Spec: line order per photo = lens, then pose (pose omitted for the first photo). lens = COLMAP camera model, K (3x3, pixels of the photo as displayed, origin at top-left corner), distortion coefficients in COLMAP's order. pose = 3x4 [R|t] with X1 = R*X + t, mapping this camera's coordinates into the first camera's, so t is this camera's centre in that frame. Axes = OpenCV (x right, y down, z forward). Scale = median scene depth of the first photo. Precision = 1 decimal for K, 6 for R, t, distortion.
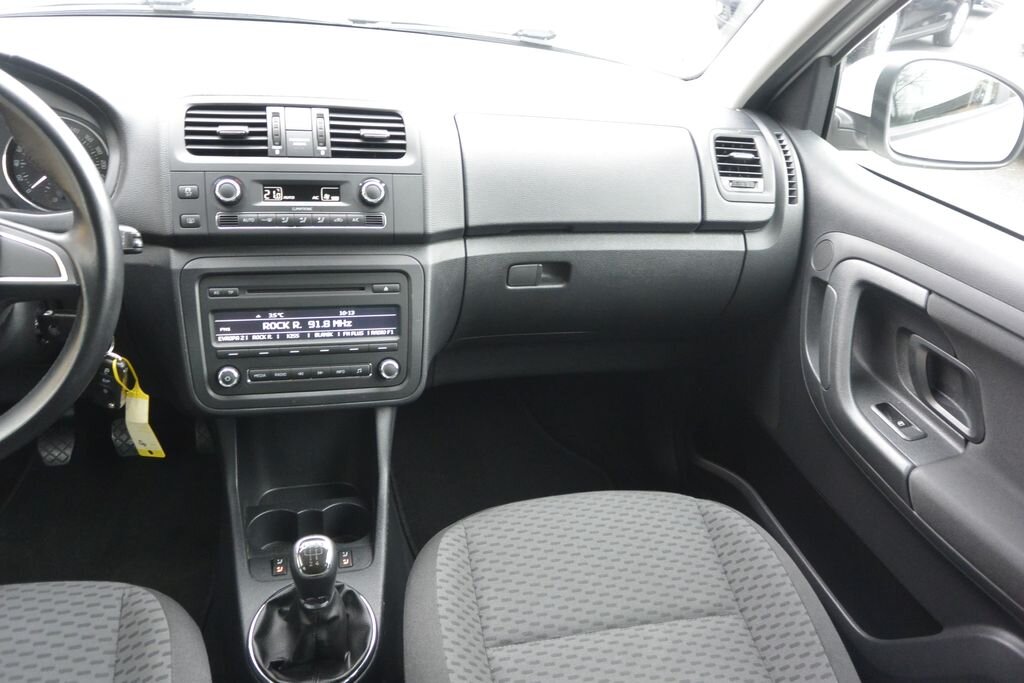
lens RADIAL K [[781.8, 0, 507.8], [0, 781.8, 343.9], [0, 0, 1]] dist [-0.004839, 0.016422]
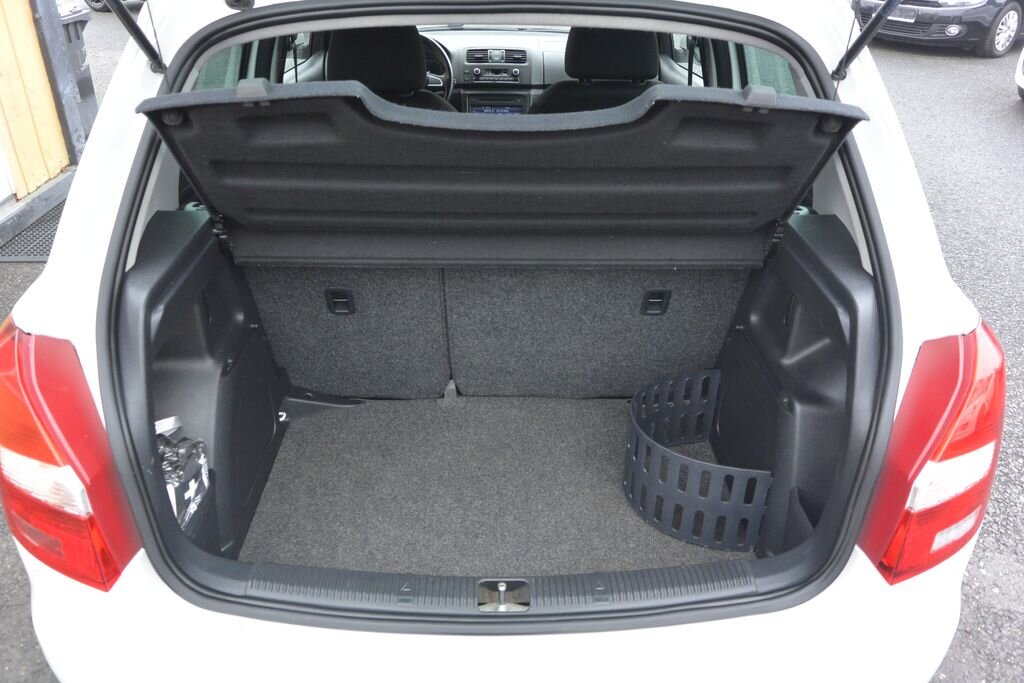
lens RADIAL K [[791.9, 0, 515.3], [0, 791.9, 331.1], [0, 0, 1]] dist [0.004924, -0.004134]
pose [[0.971738, 0.035310, -0.233408, 0.696552], [-0.047625, 0.997743, -0.047339, 1.135286], [0.231210, 0.057117, 0.971226, -2.393119]]
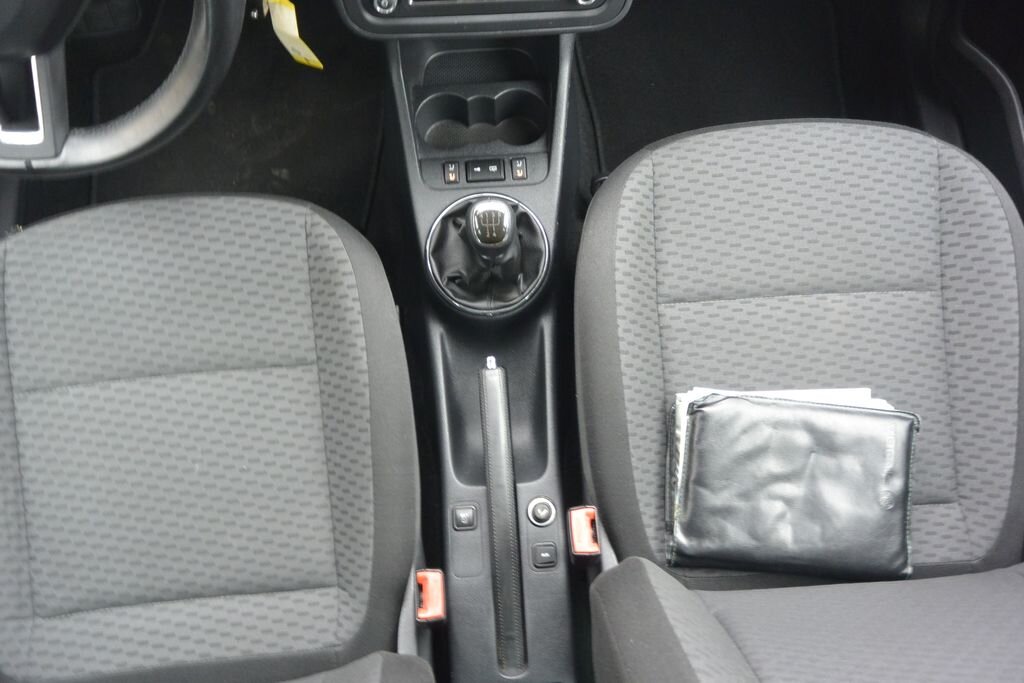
lens RADIAL K [[781.8, 0, 505.6], [0, 781.8, 343.4], [0, 0, 1]] dist [-0.002970, 0.009155]
pose [[0.979092, 0.156212, -0.130294, -0.078580], [-0.020477, 0.712961, 0.700904, -0.261982], [0.202384, -0.683582, 0.701254, 0.224373]]
